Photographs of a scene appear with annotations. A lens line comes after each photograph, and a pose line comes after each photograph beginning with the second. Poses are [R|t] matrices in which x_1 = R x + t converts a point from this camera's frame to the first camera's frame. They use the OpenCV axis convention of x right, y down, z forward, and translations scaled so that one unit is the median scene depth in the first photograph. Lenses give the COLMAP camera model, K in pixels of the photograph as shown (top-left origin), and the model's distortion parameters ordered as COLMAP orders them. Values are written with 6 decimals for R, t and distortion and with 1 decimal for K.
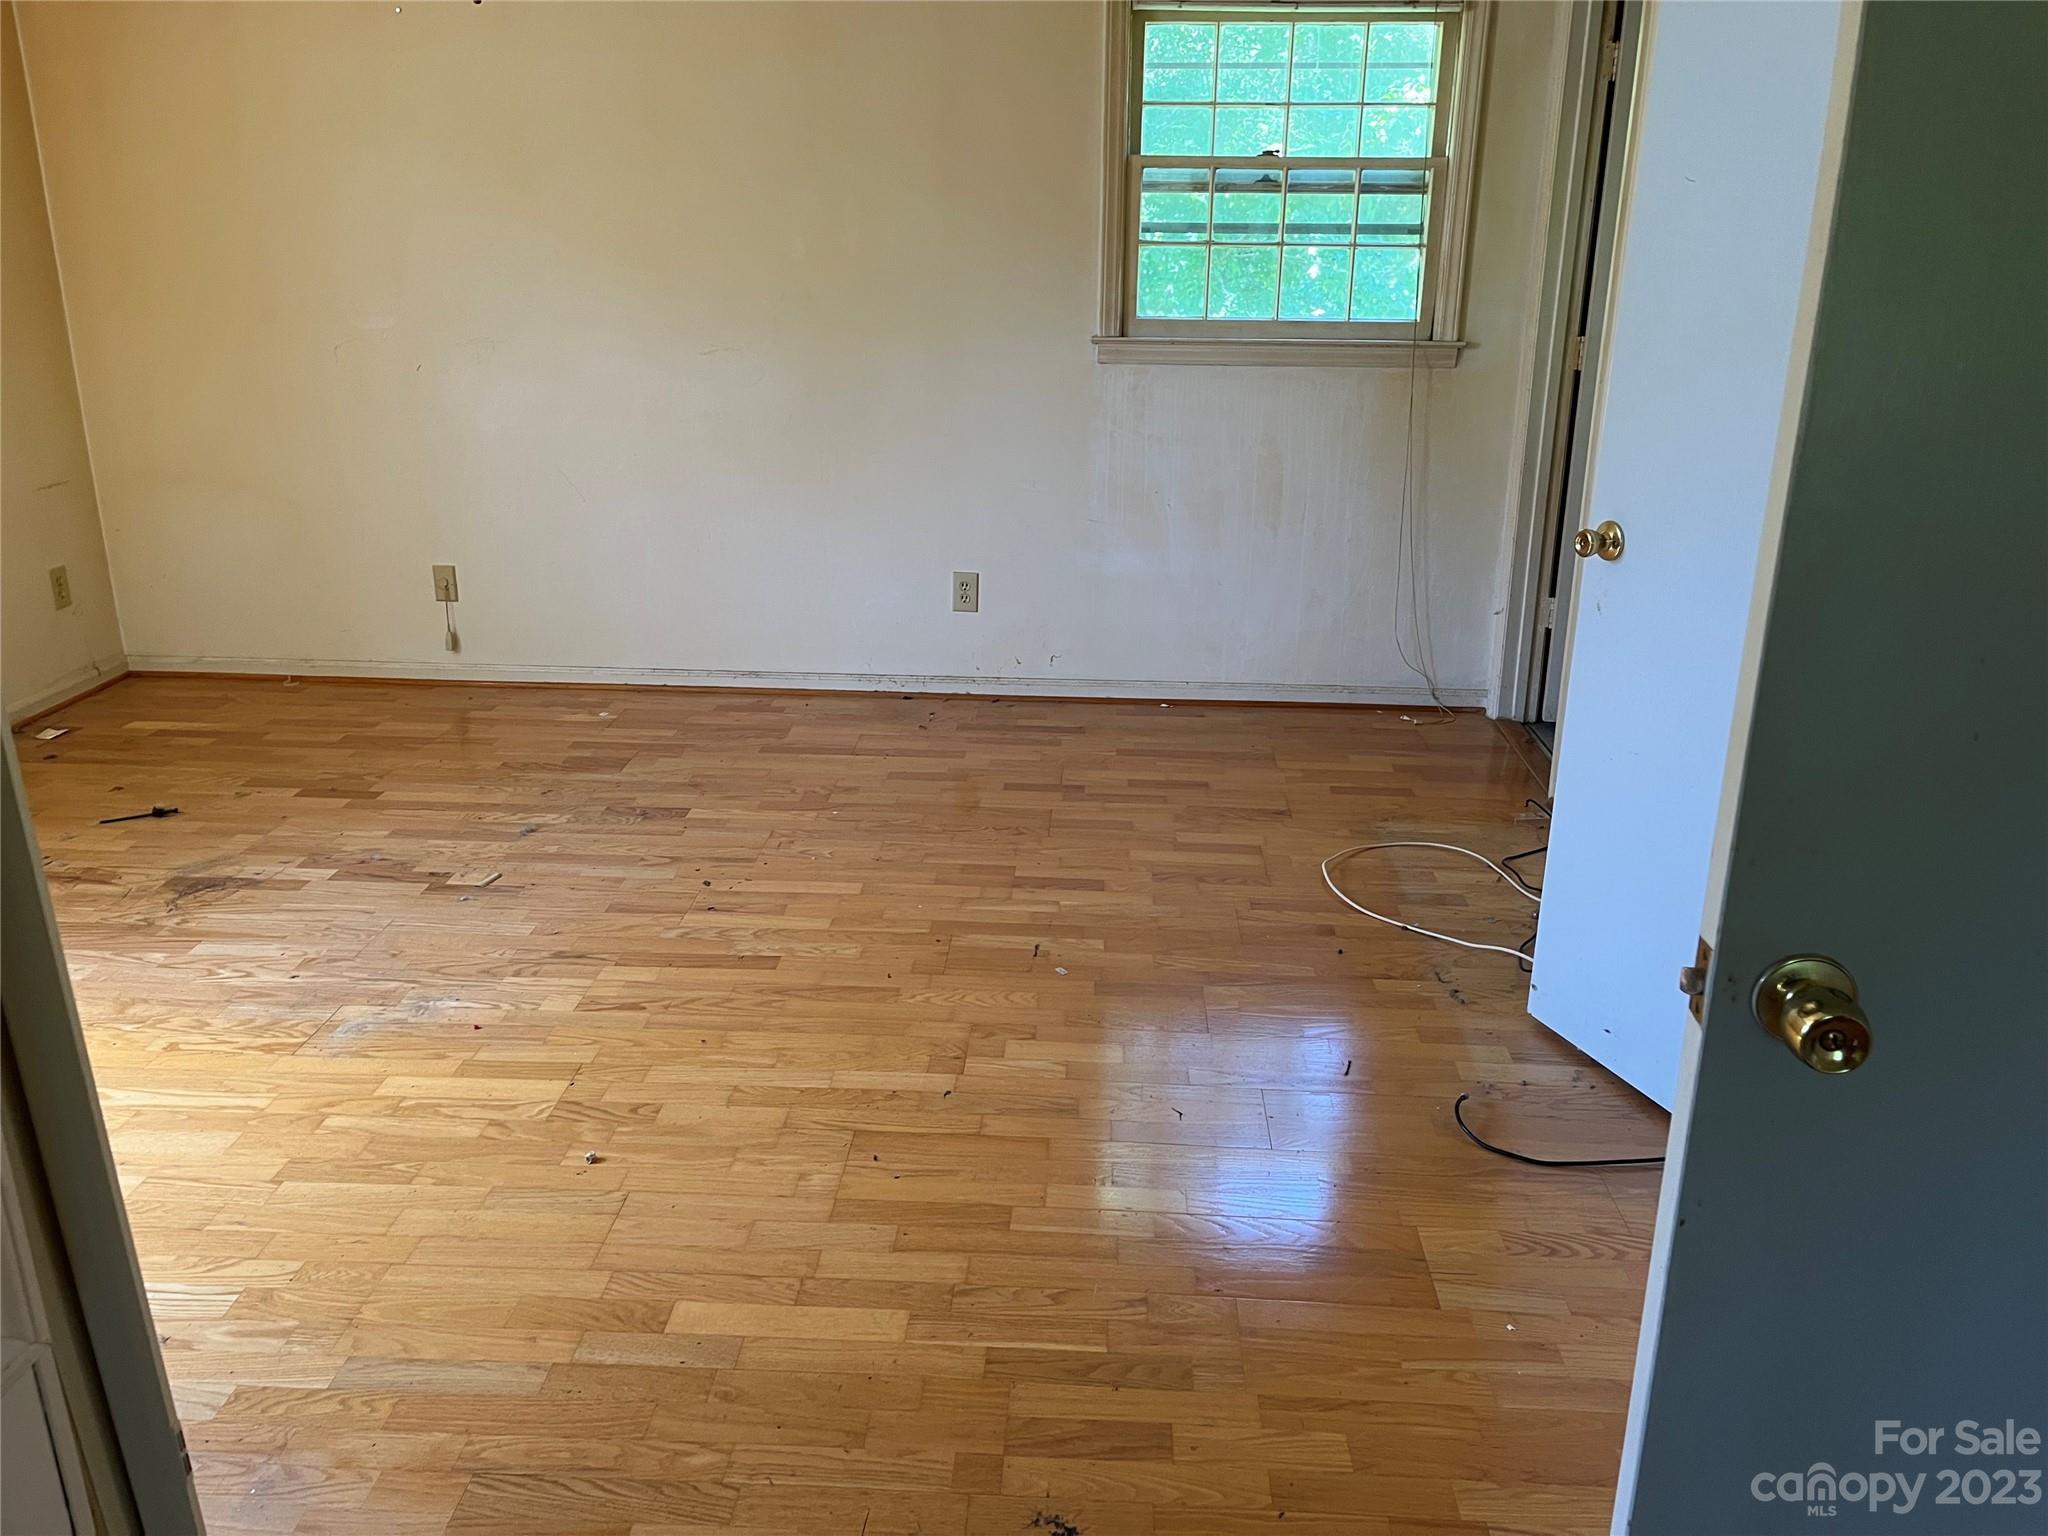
lens RADIAL K [[1552.6, 0, 1029.8], [0, 1552.6, 755.6], [0, 0, 1]] dist [0.052863, -0.058301]
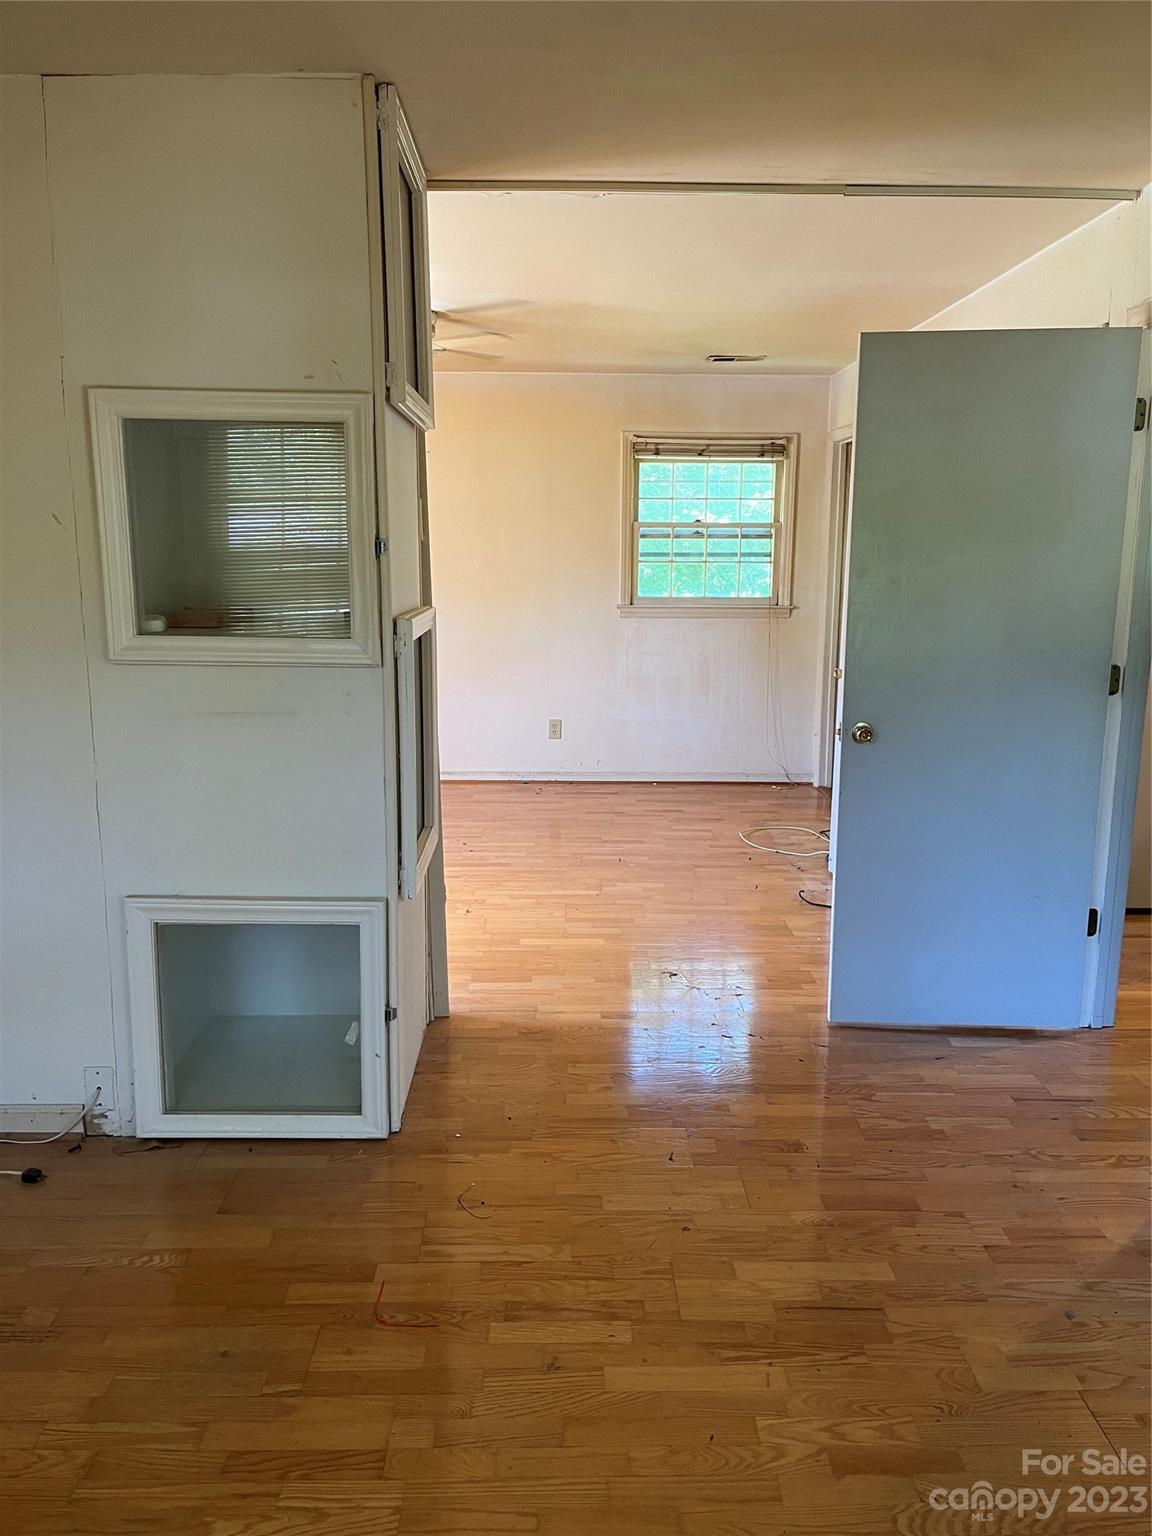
lens RADIAL K [[1164.5, 0, 571.3], [0, 1164.5, 776.1], [0, 0, 1]] dist [0.052863, -0.058301]
pose [[0.997753, -0.015135, 0.065274, -0.129218], [0.023478, 0.991366, -0.129008, 0.161700], [-0.062758, 0.130251, 0.989493, -0.520392]]
